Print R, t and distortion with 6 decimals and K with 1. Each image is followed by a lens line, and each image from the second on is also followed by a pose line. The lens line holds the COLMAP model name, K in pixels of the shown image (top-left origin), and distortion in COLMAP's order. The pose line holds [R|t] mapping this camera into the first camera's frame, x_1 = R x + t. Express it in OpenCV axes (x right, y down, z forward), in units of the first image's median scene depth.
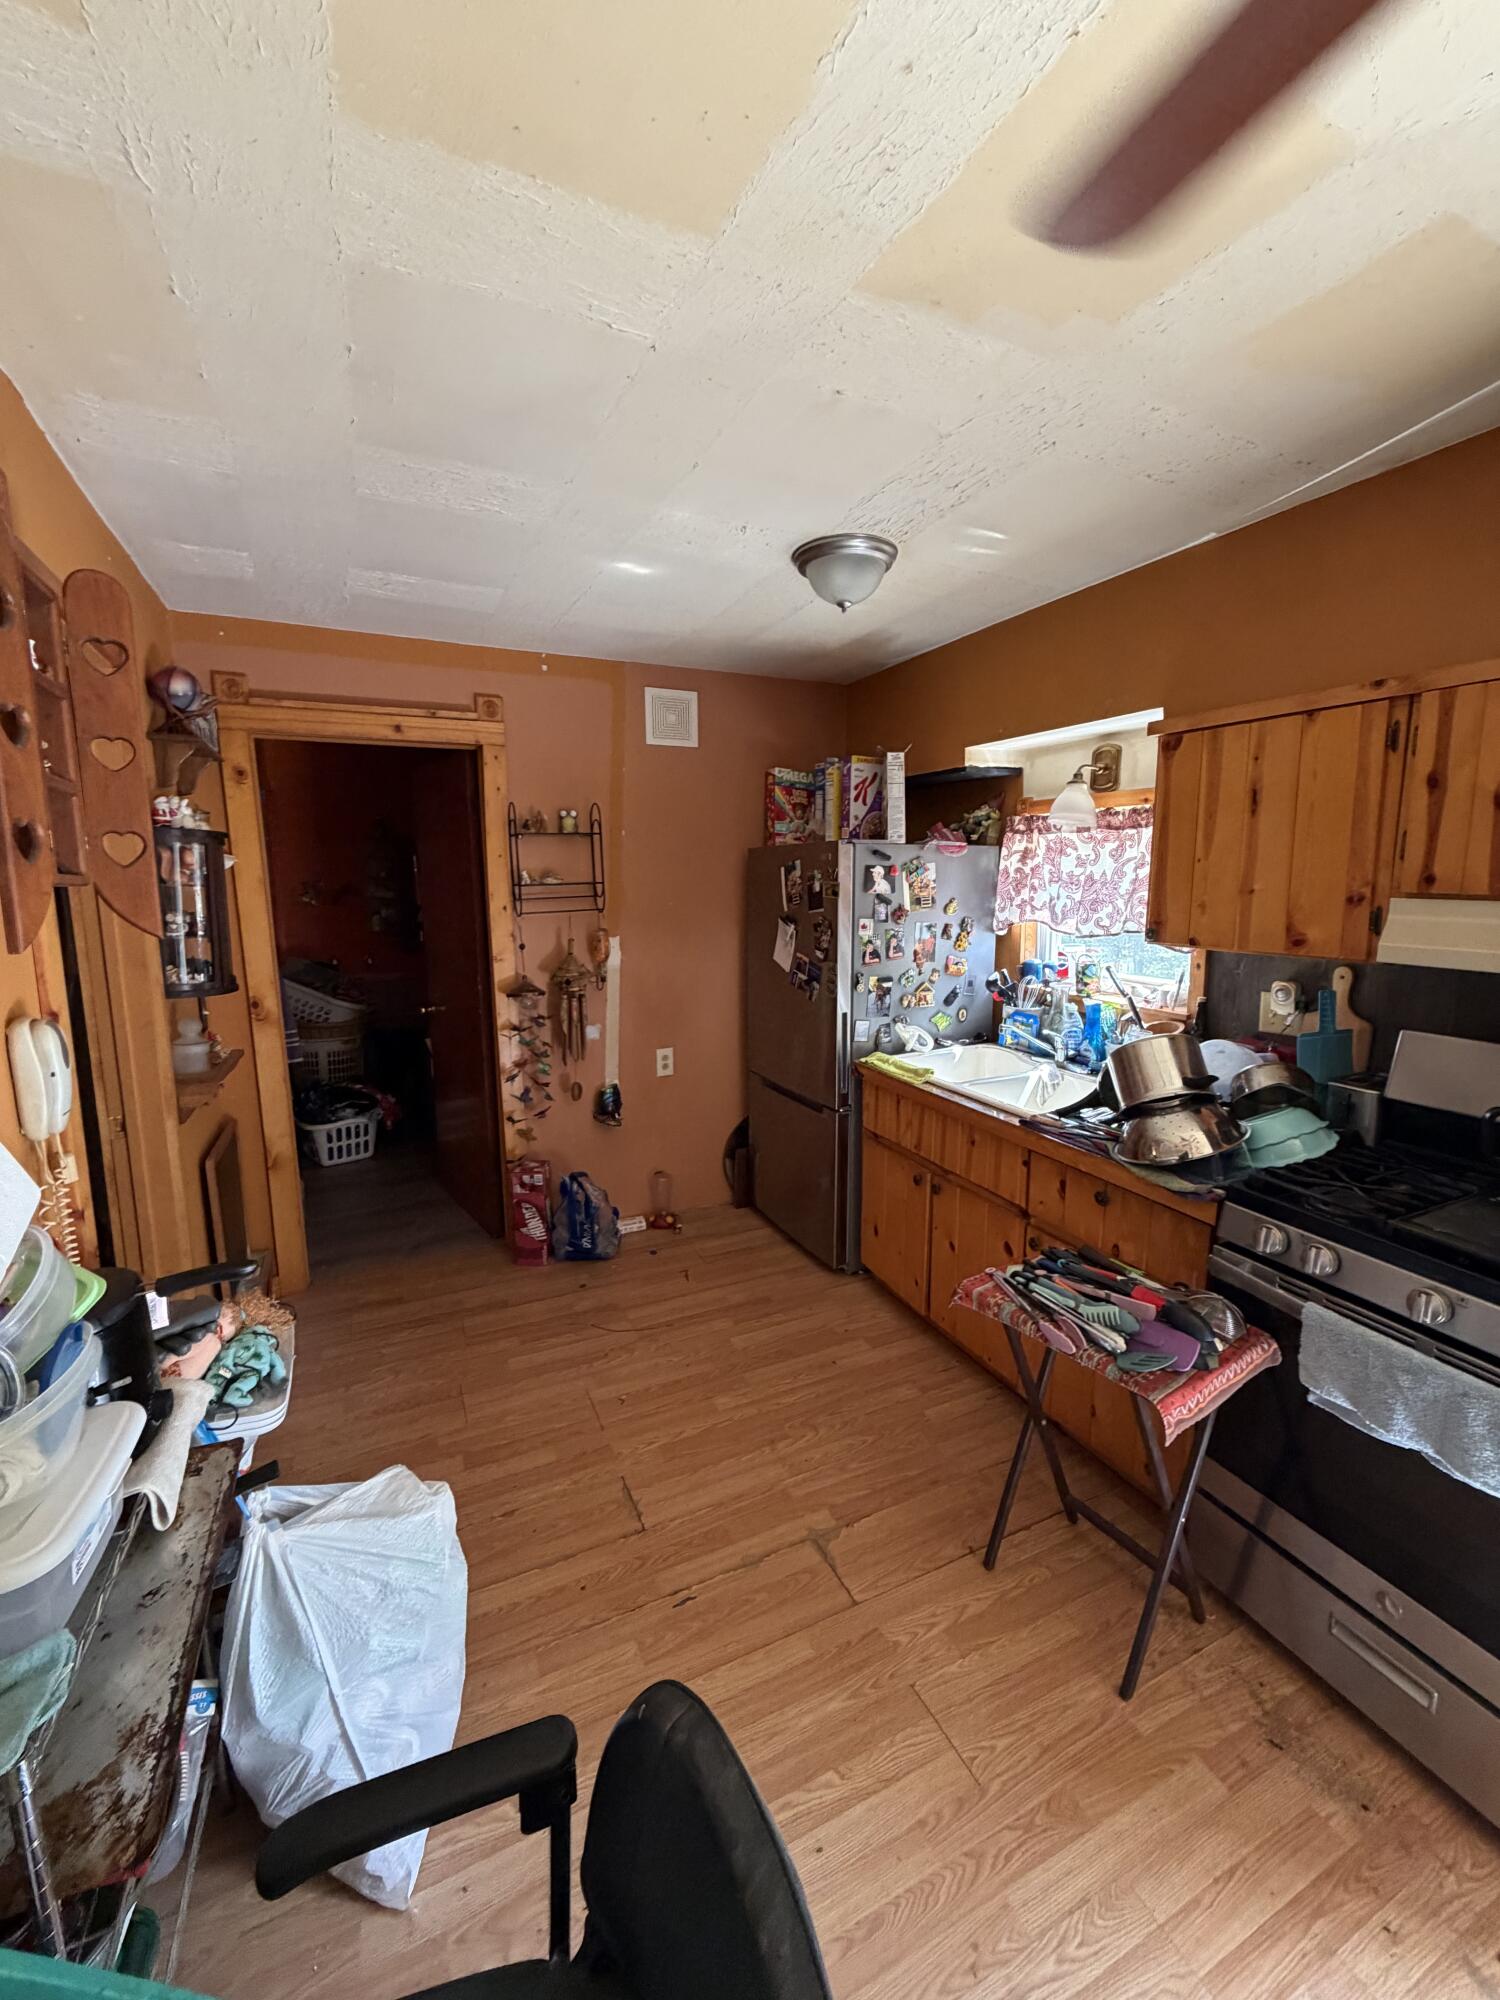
lens RADIAL K [[797.3, 0, 752.3], [0, 797.3, 993.1], [0, 0, 1]] dist [0.000812, 0.000300]
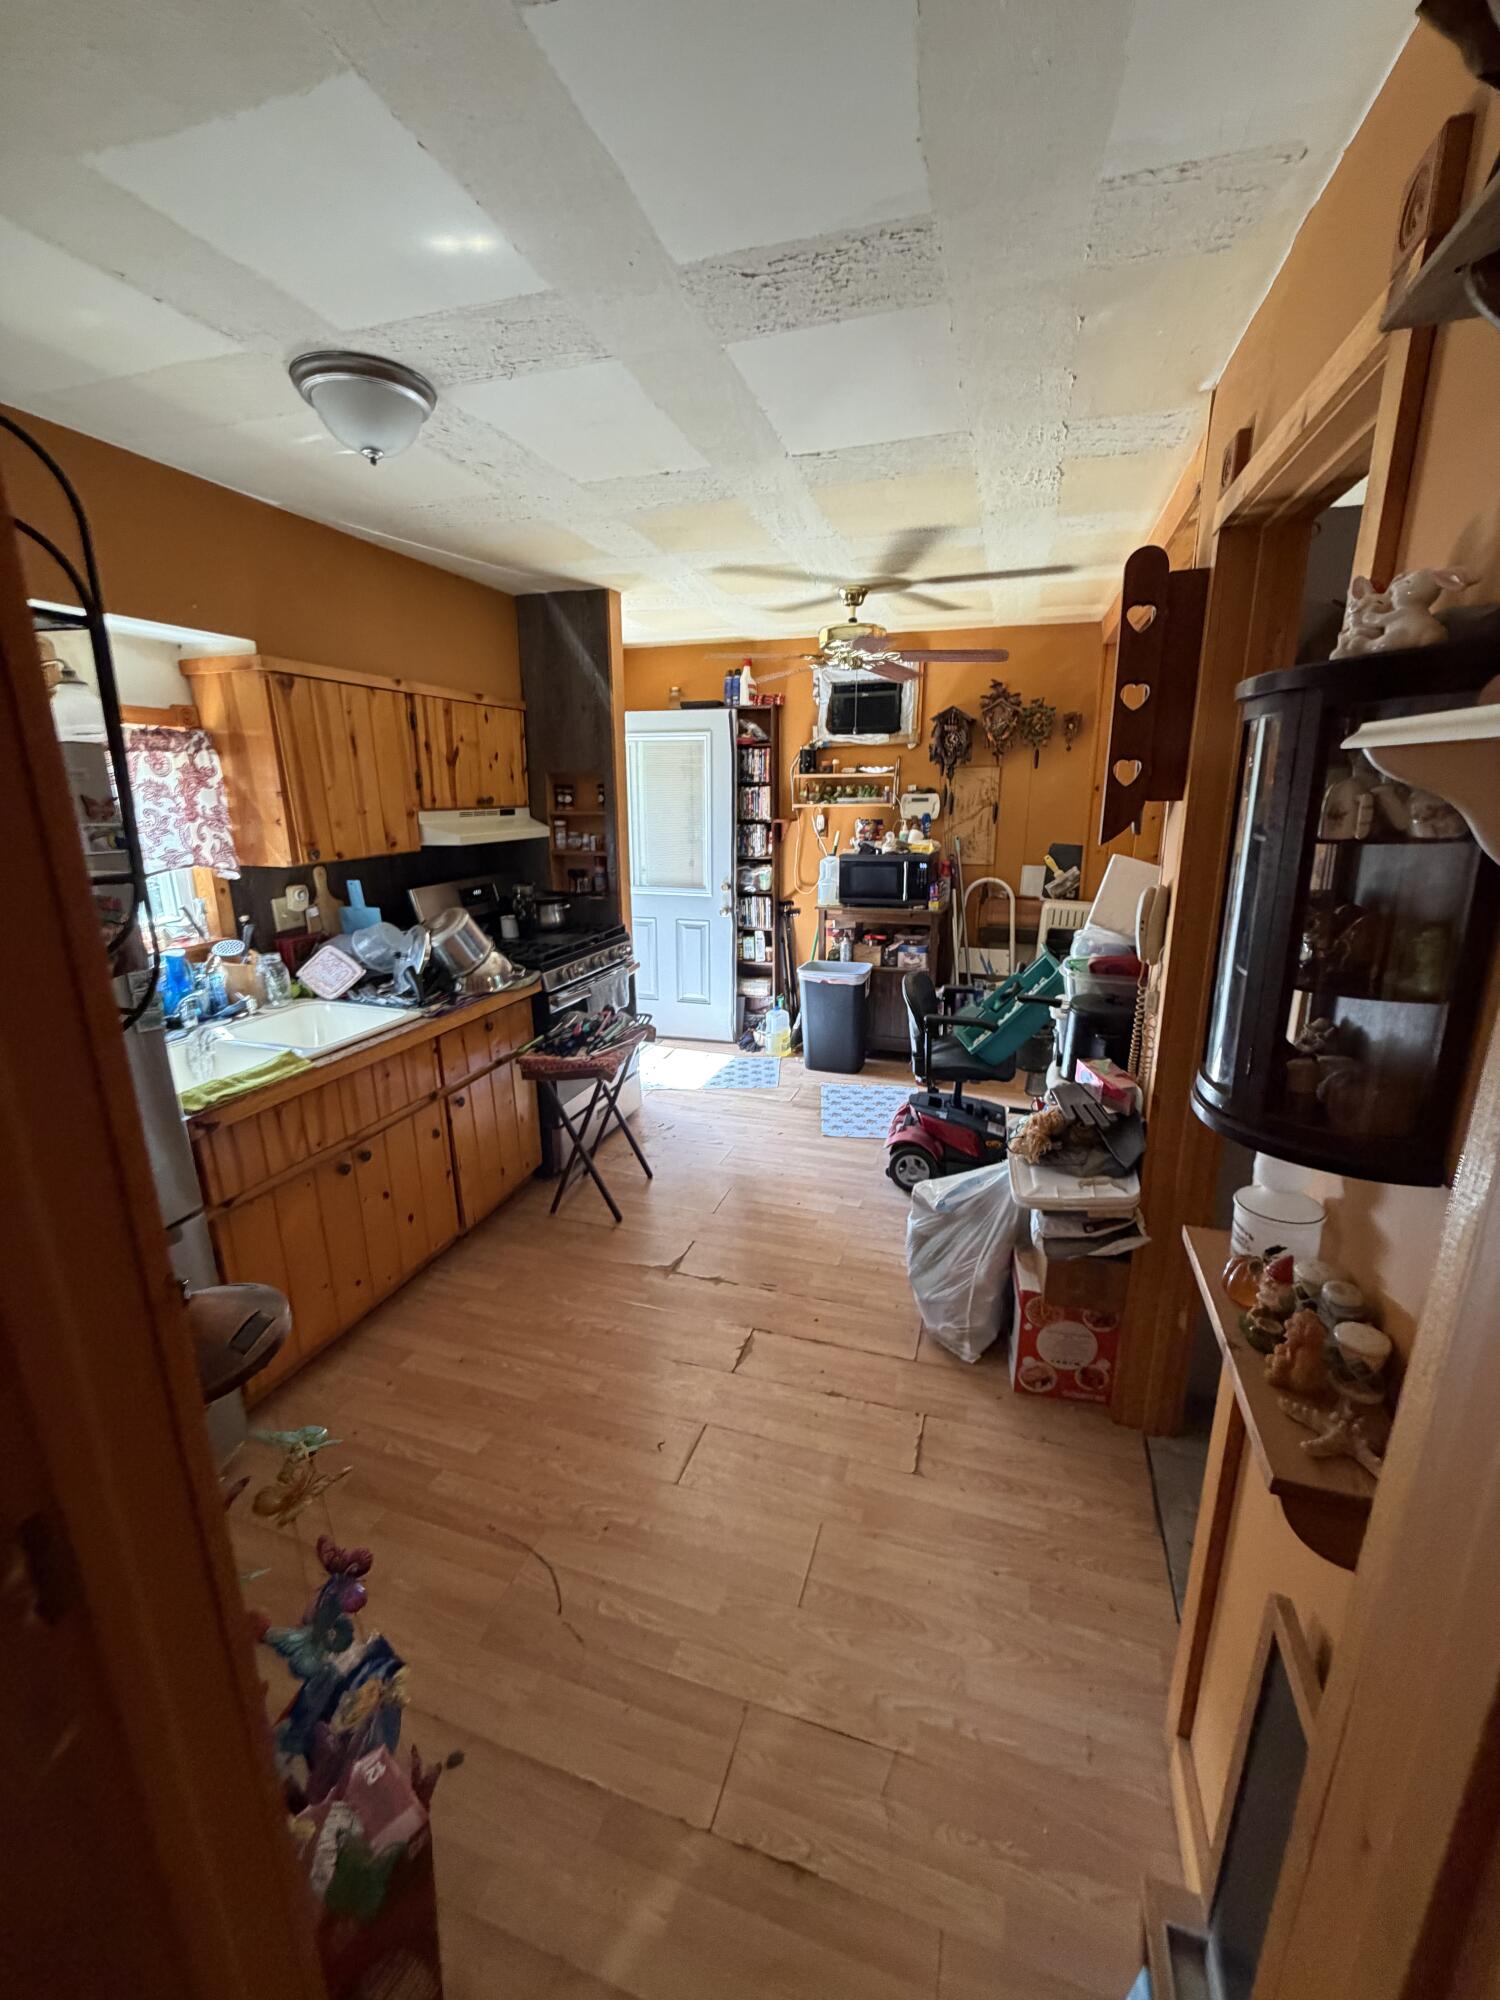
lens RADIAL K [[797.3, 0, 743.9], [0, 797.3, 992.0], [0, 0, 1]] dist [0.000812, 0.000300]
pose [[-0.719744, -0.159320, 0.675712, -0.648332], [0.121050, 0.929601, 0.348121, -0.186072], [-0.683605, 0.332353, -0.649789, 1.209856]]
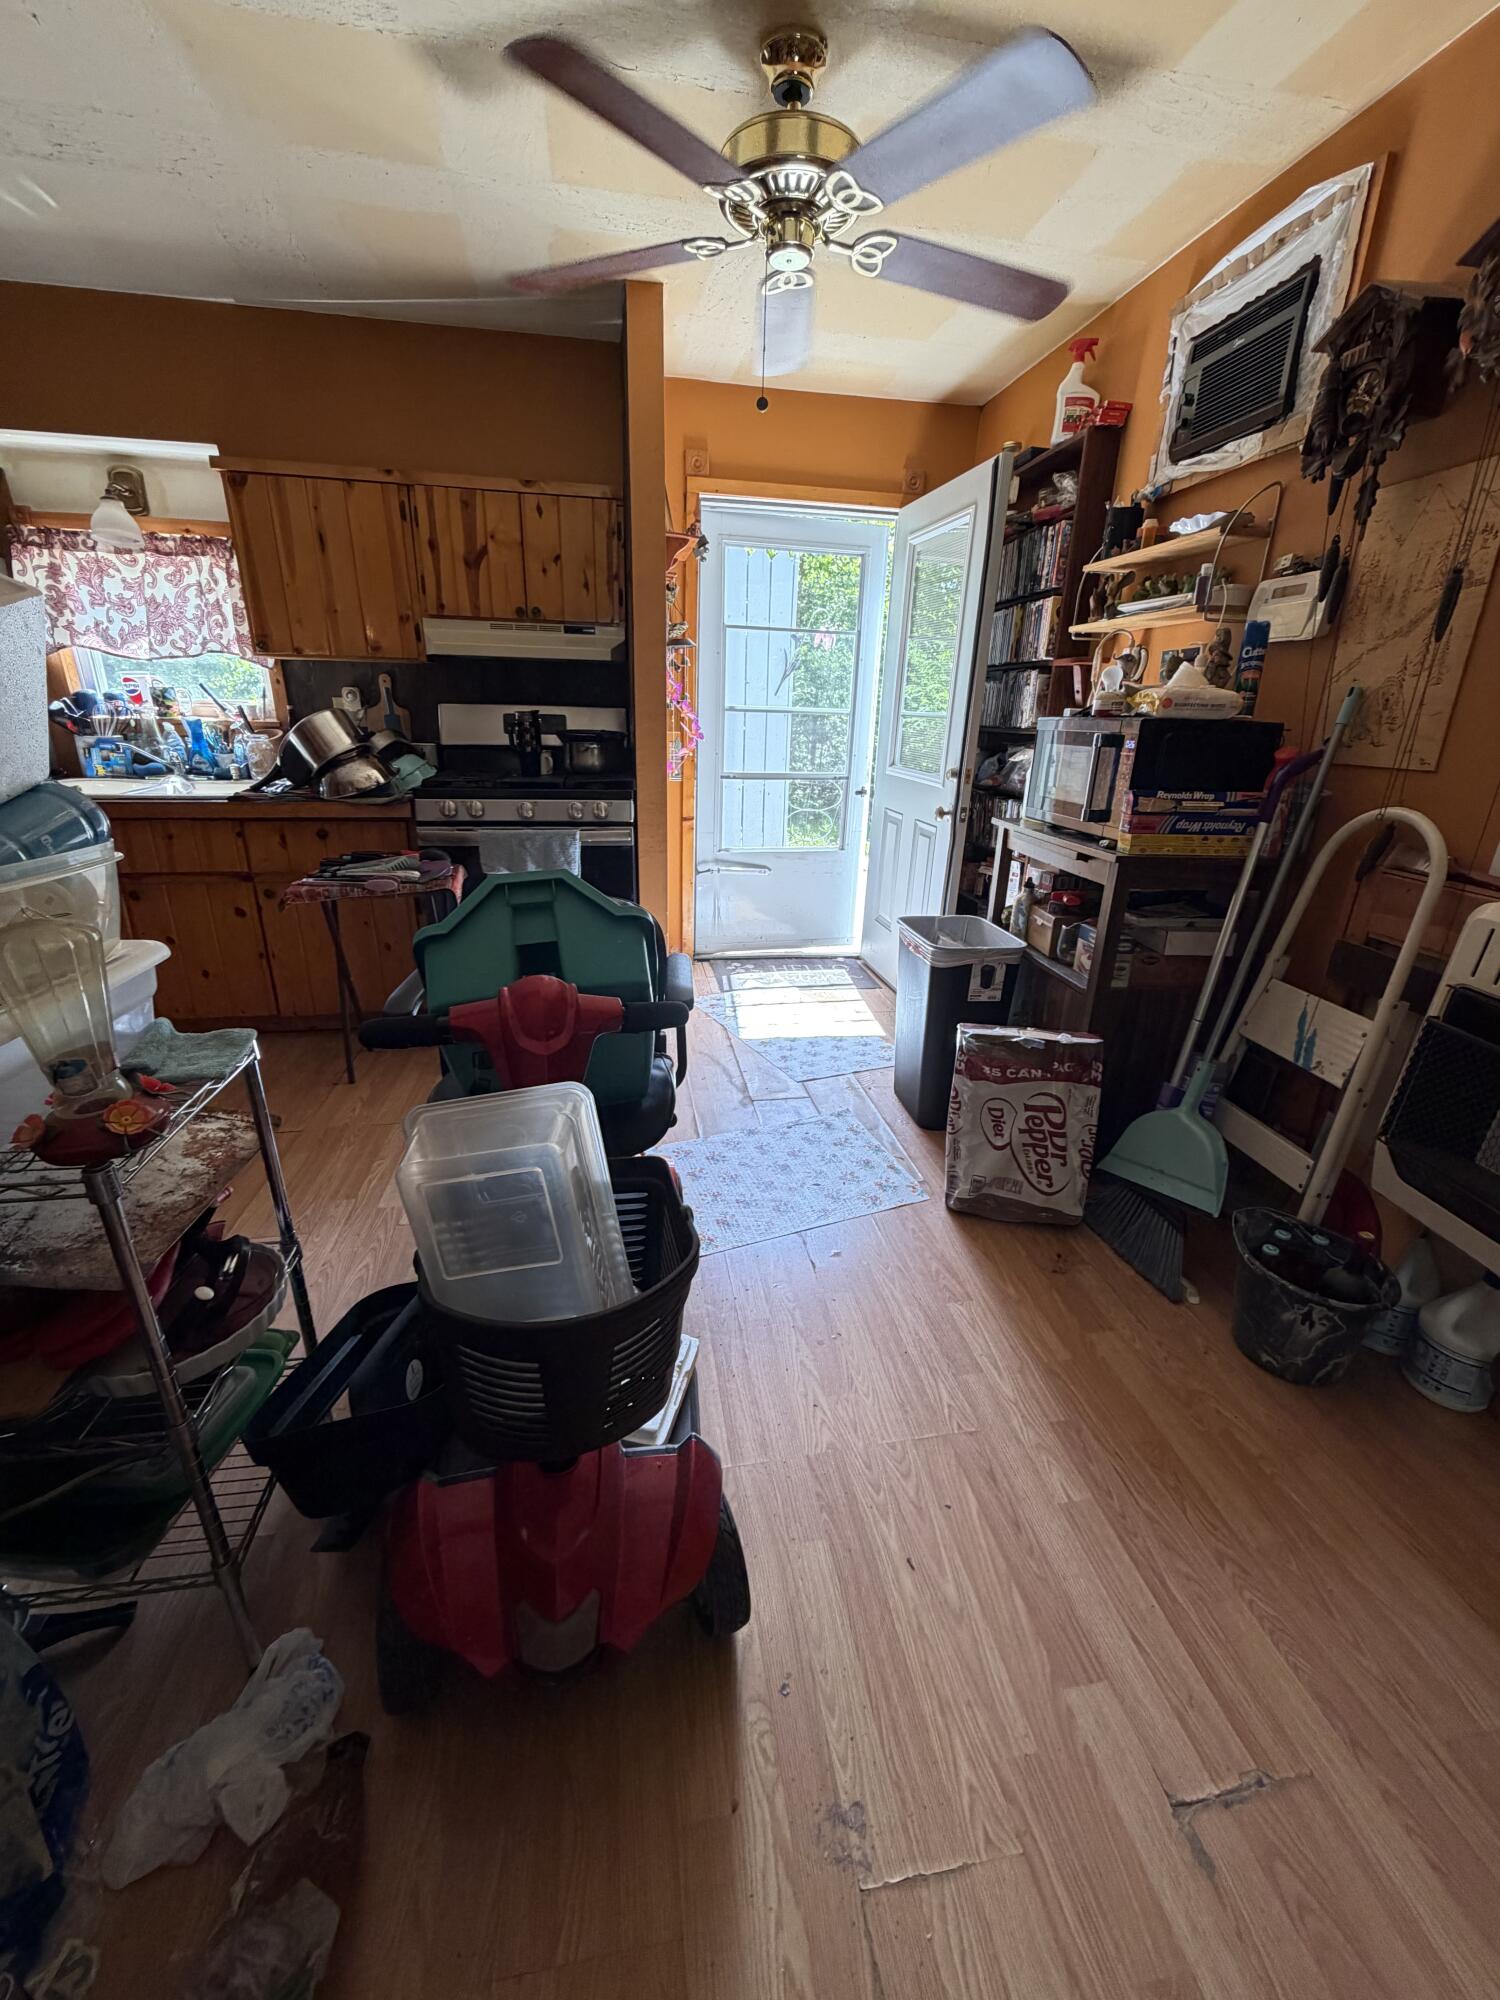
lens RADIAL K [[797.3, 0, 752.0], [0, 797.3, 993.5], [0, 0, 1]] dist [0.000812, 0.000300]
pose [[0.272052, -0.315821, 0.908980, -0.548343], [0.121929, 0.948308, 0.292992, 0.155113], [-0.954527, 0.031122, 0.296497, -0.100944]]
